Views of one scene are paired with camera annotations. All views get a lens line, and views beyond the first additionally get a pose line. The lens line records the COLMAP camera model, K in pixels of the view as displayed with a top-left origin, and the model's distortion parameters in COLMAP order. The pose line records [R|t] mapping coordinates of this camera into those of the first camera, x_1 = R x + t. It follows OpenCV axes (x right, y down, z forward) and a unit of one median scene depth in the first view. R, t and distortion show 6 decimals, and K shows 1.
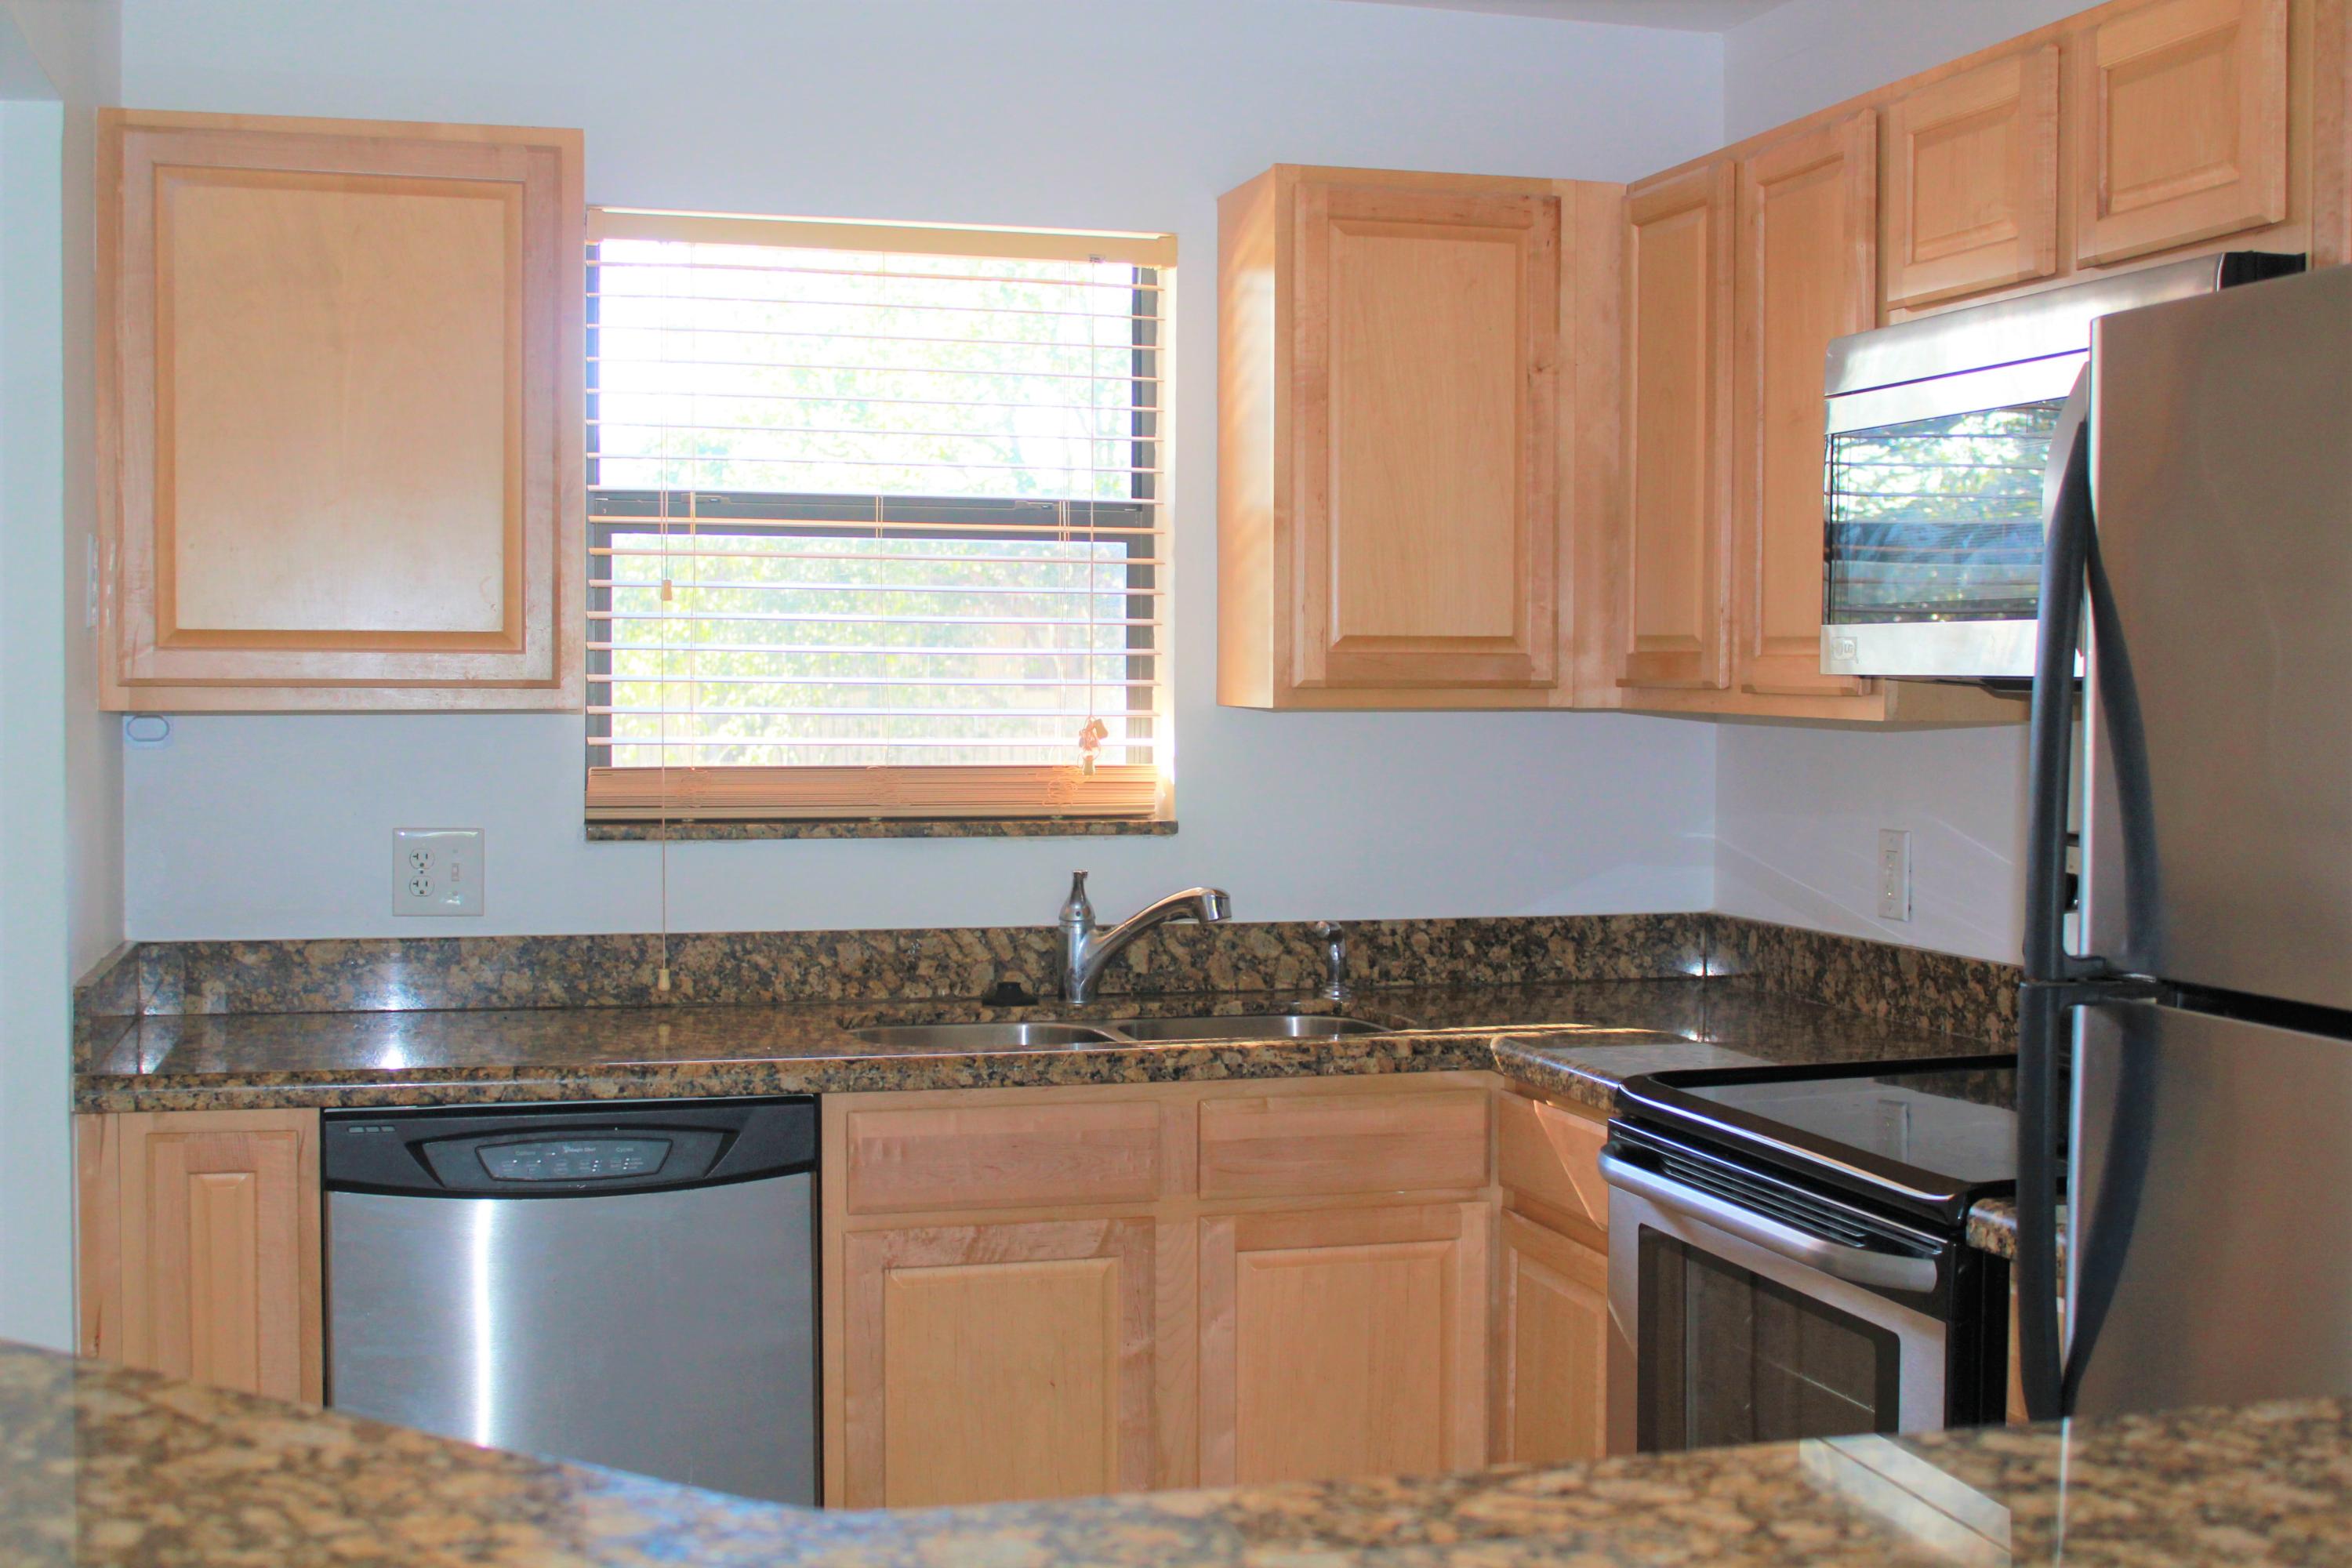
lens RADIAL K [[2718.5, 0, 1176.0], [0, 2718.5, 784.0], [0, 0, 1]] dist [-0.101307, 0.031293]
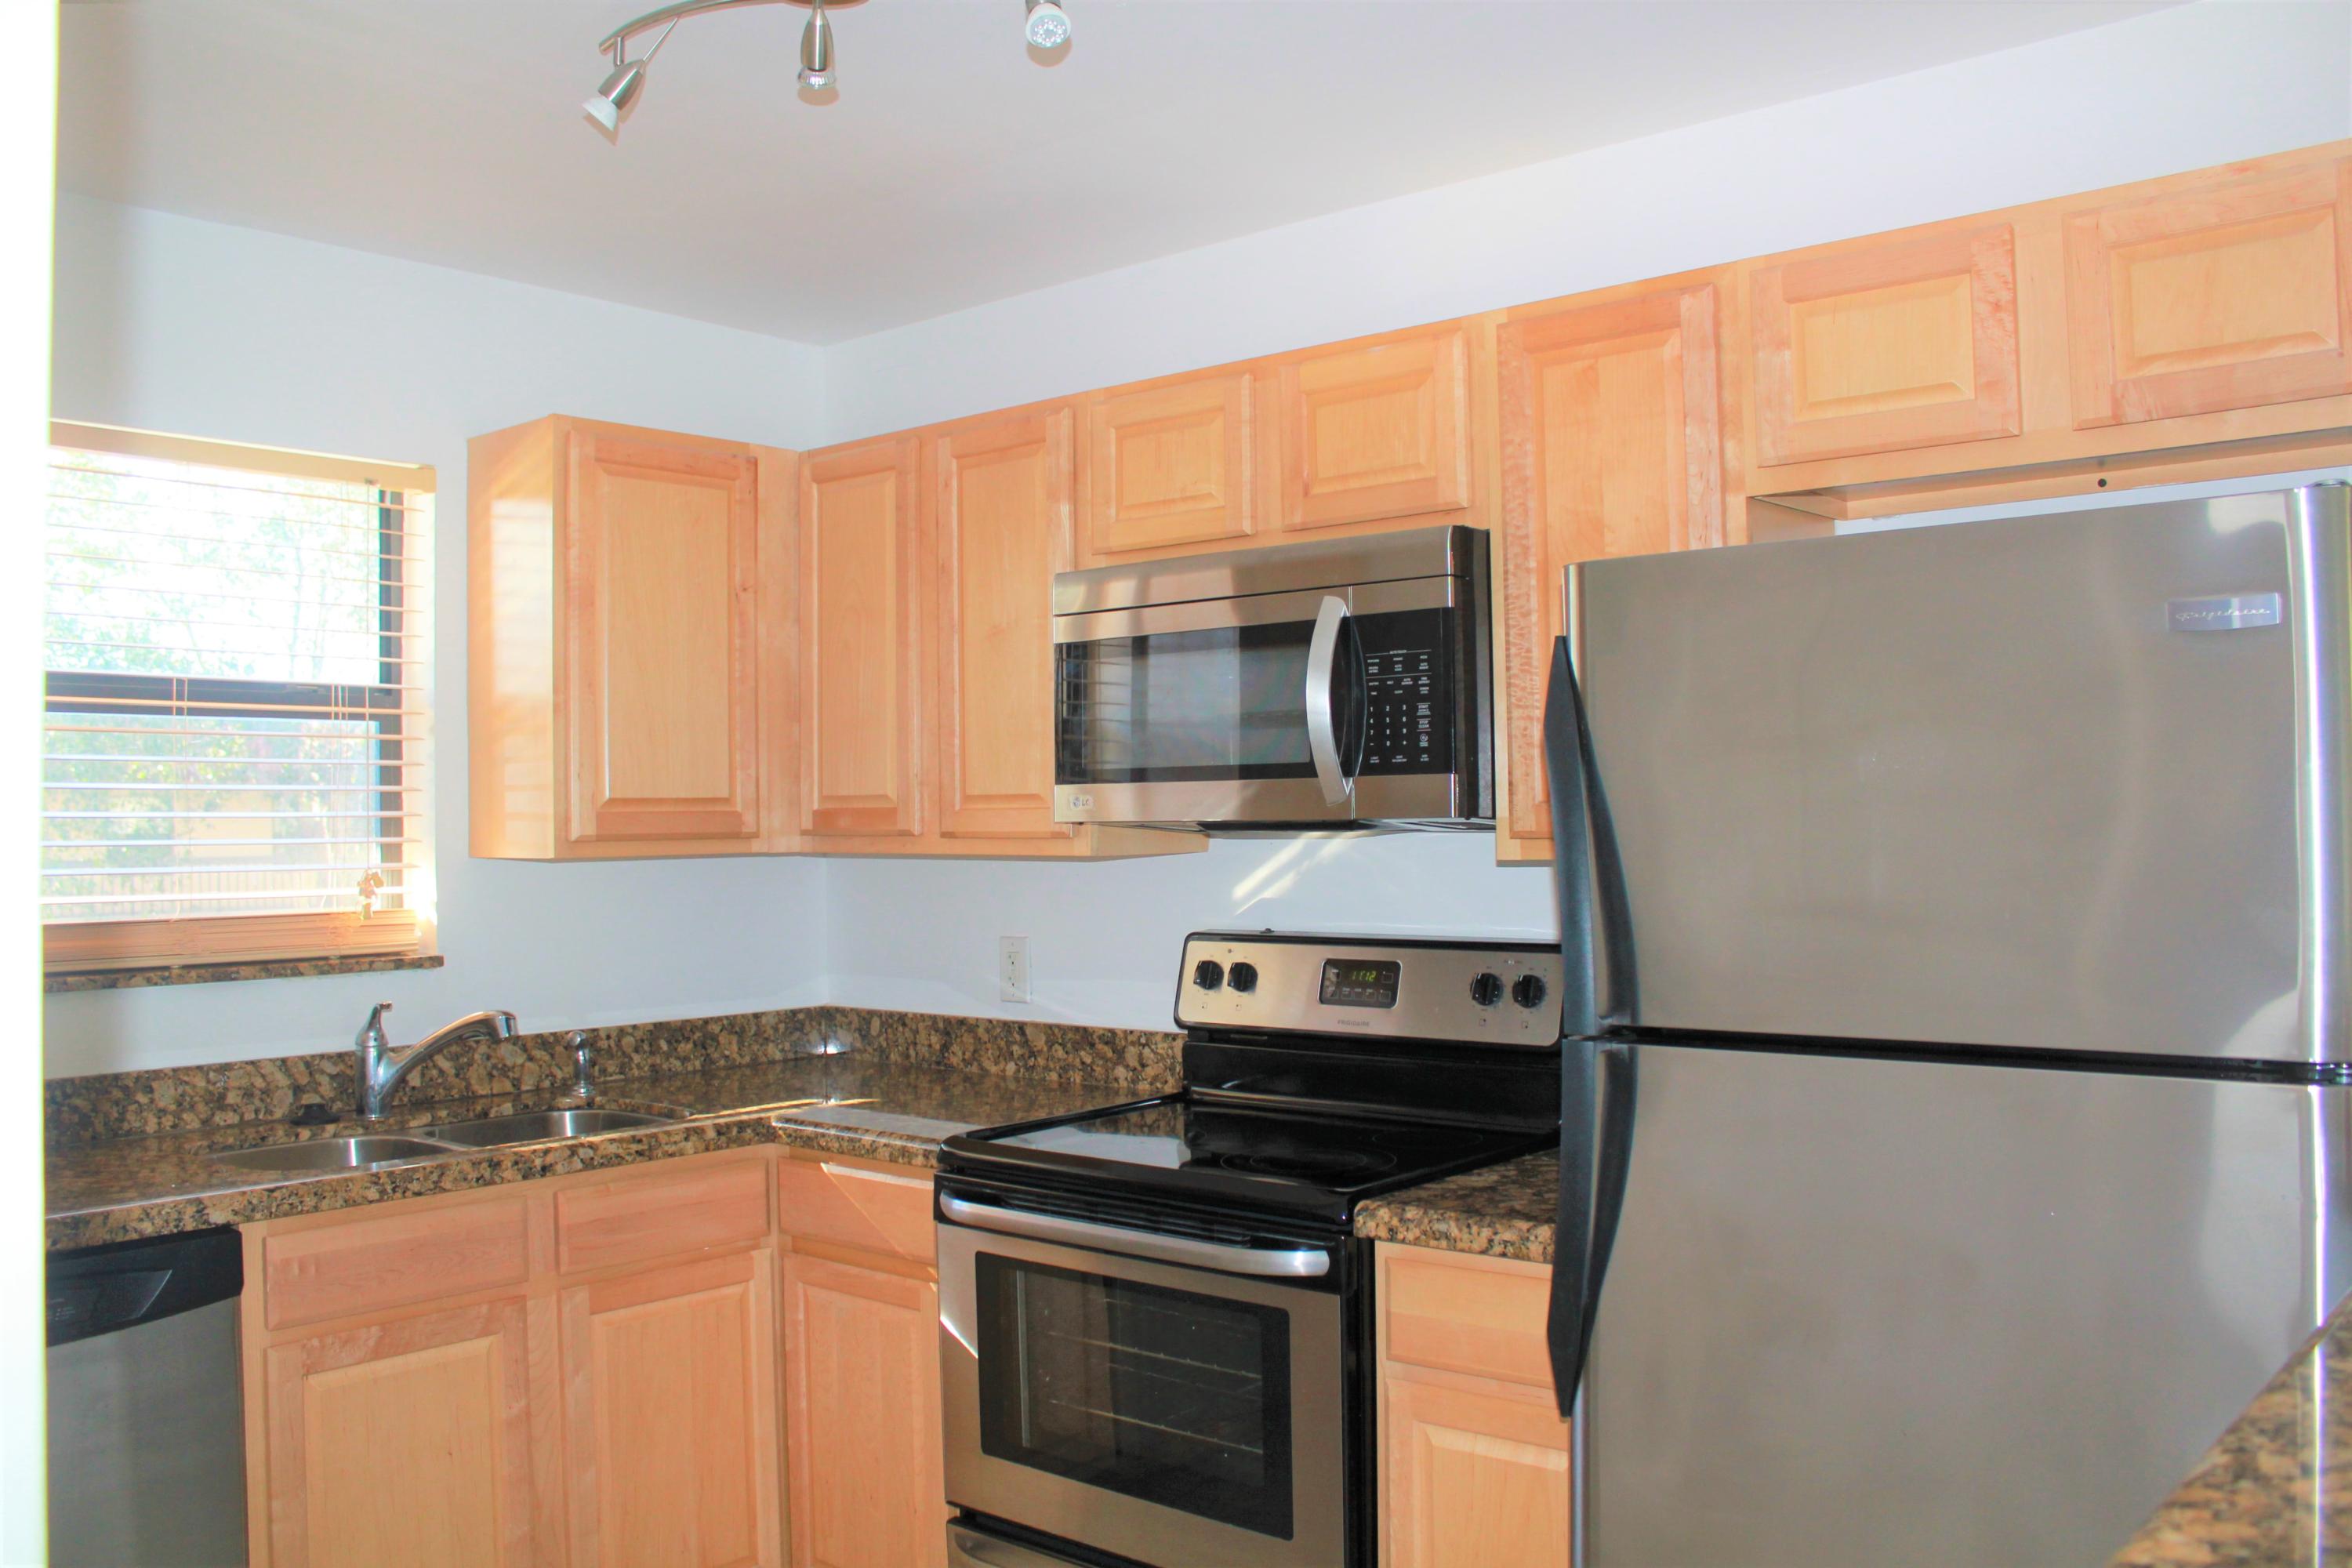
lens RADIAL K [[1925.9, 0, 1176.0], [0, 1925.9, 784.0], [0, 0, 1]] dist [-0.169560, 0.154877]
pose [[0.833296, -0.005369, 0.552802, -0.195565], [0.039317, 0.997996, -0.049573, -0.008223], [-0.551428, 0.063044, 0.831837, 0.141717]]
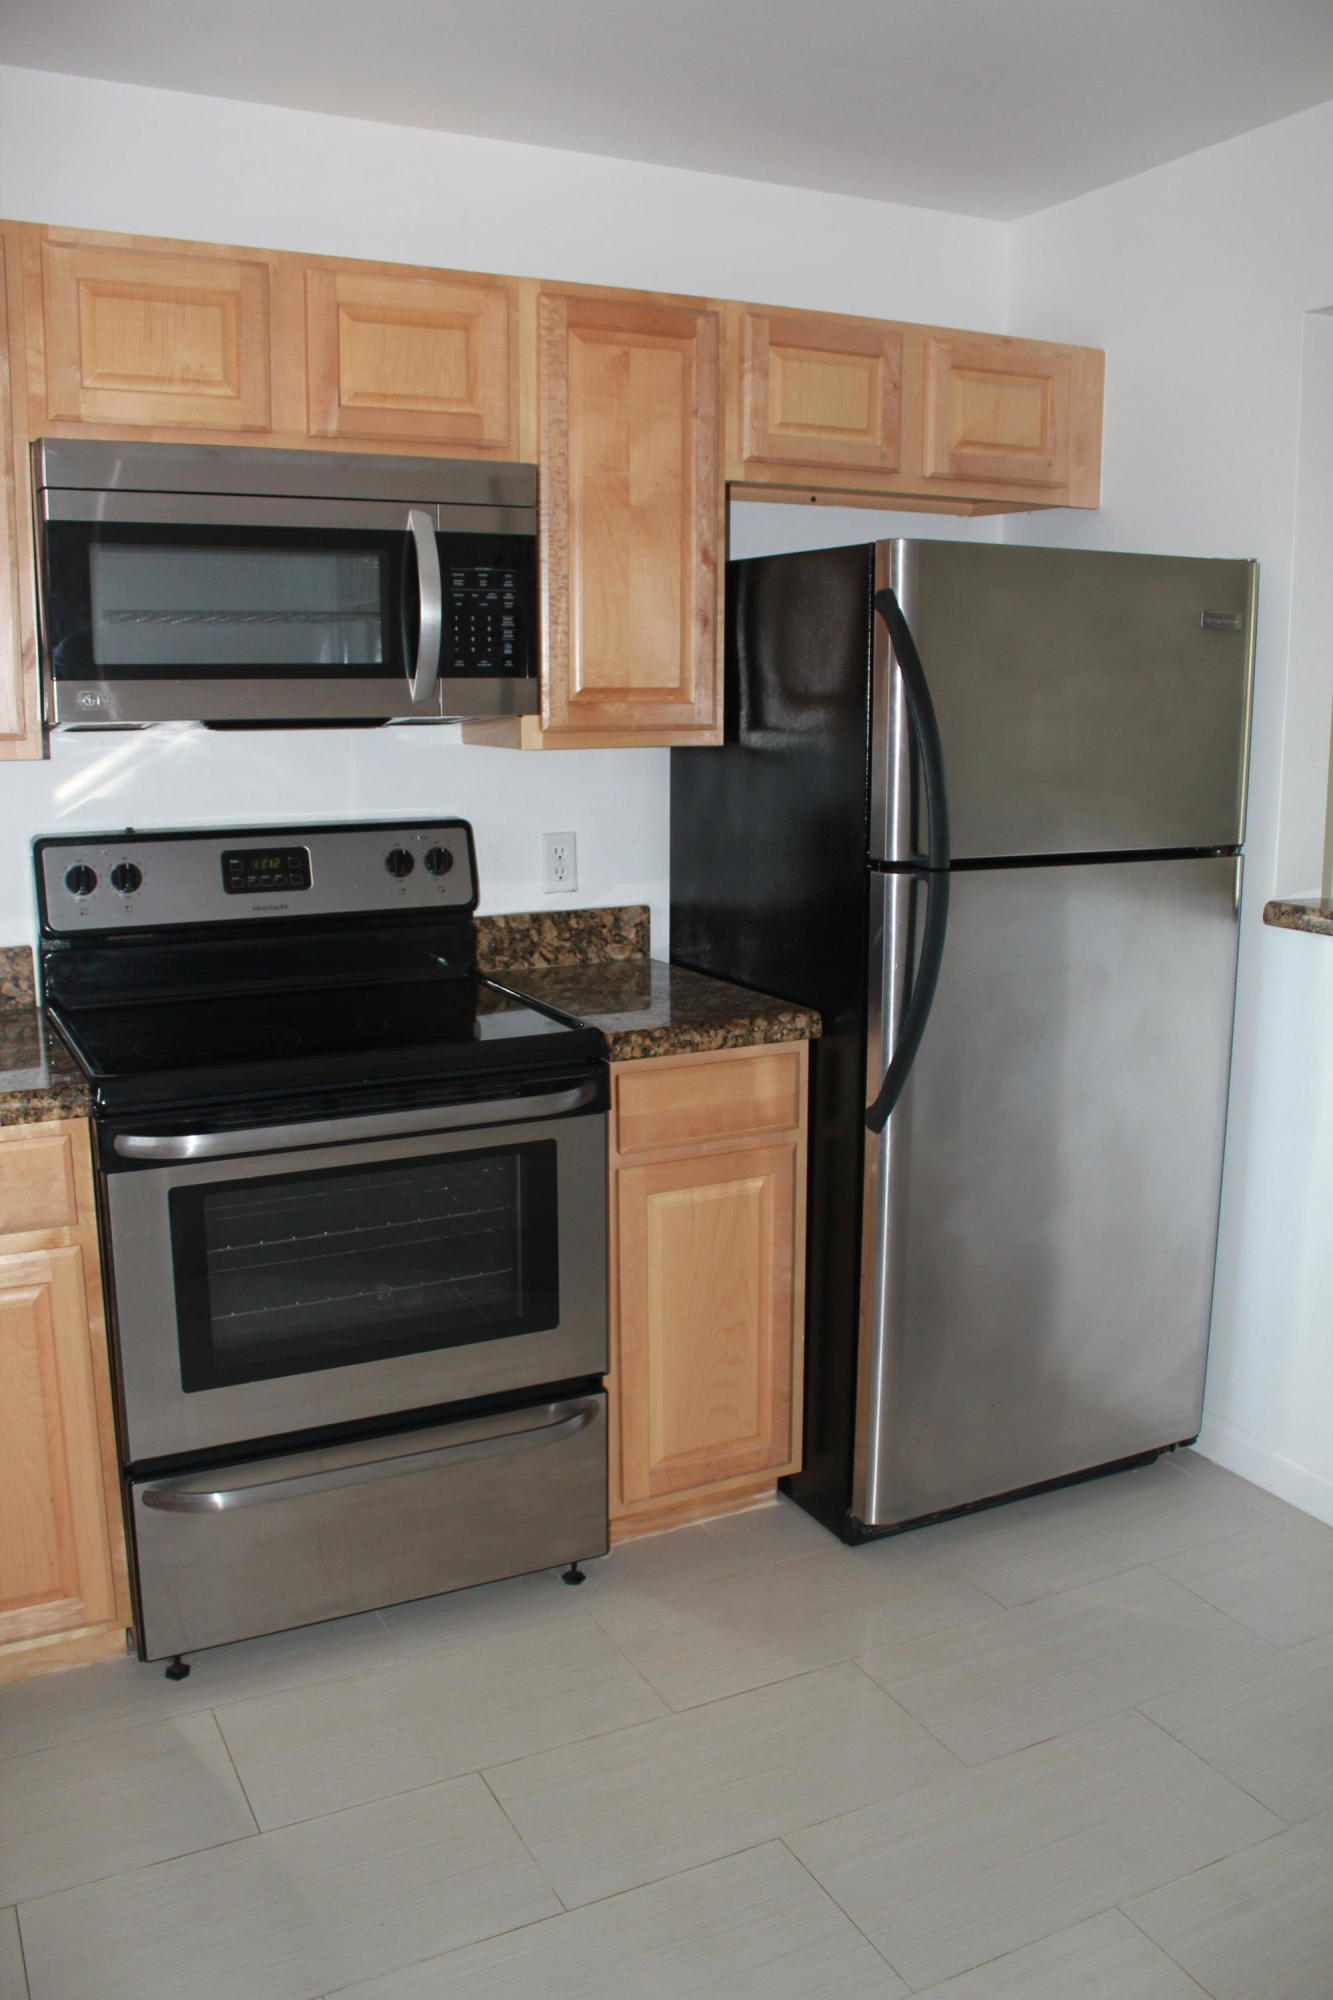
lens RADIAL K [[1637.7, 0, 666.5], [0, 1637.7, 1000.0], [0, 0, 1]] dist [-0.169560, 0.154877]
pose [[-0.179118, -0.189081, 0.965487, -0.427556], [0.036766, 0.979386, 0.198624, -0.041823], [-0.983140, 0.071074, -0.168474, 0.706868]]
